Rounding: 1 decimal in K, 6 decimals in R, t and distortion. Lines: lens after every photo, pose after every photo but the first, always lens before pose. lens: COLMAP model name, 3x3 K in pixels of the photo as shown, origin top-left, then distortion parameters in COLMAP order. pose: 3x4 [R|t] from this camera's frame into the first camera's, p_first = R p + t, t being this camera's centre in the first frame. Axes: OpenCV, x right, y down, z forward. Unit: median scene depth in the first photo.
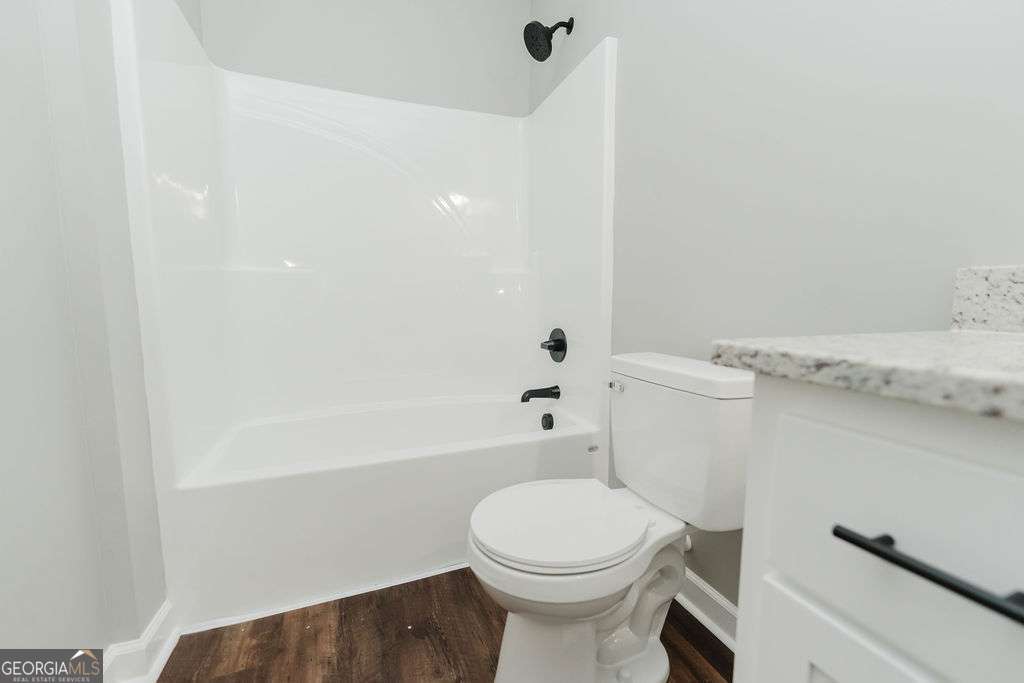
lens RADIAL K [[410.6, 0, 509.2], [0, 410.6, 348.4], [0, 0, 1]] dist [0.000012, -0.000301]
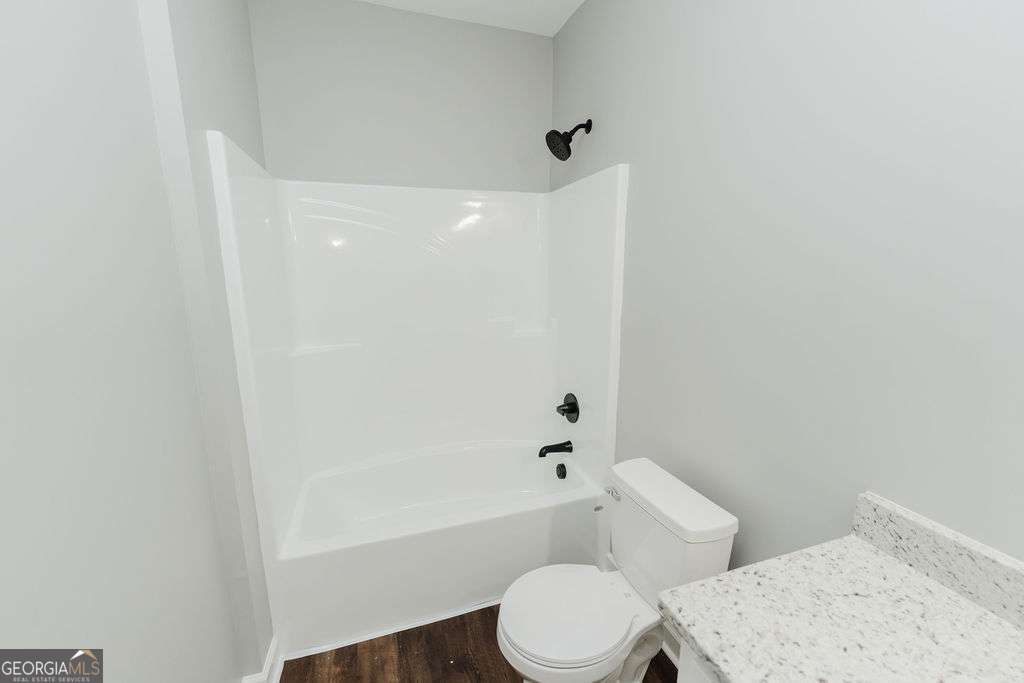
lens RADIAL K [[410.6, 0, 508.4], [0, 410.6, 336.1], [0, 0, 1]] dist [0.000012, -0.000301]
pose [[0.998851, 0.011439, -0.046546, -0.010390], [-0.007406, 0.996274, 0.085929, -0.465238], [0.047356, -0.085486, 0.995213, -0.210734]]
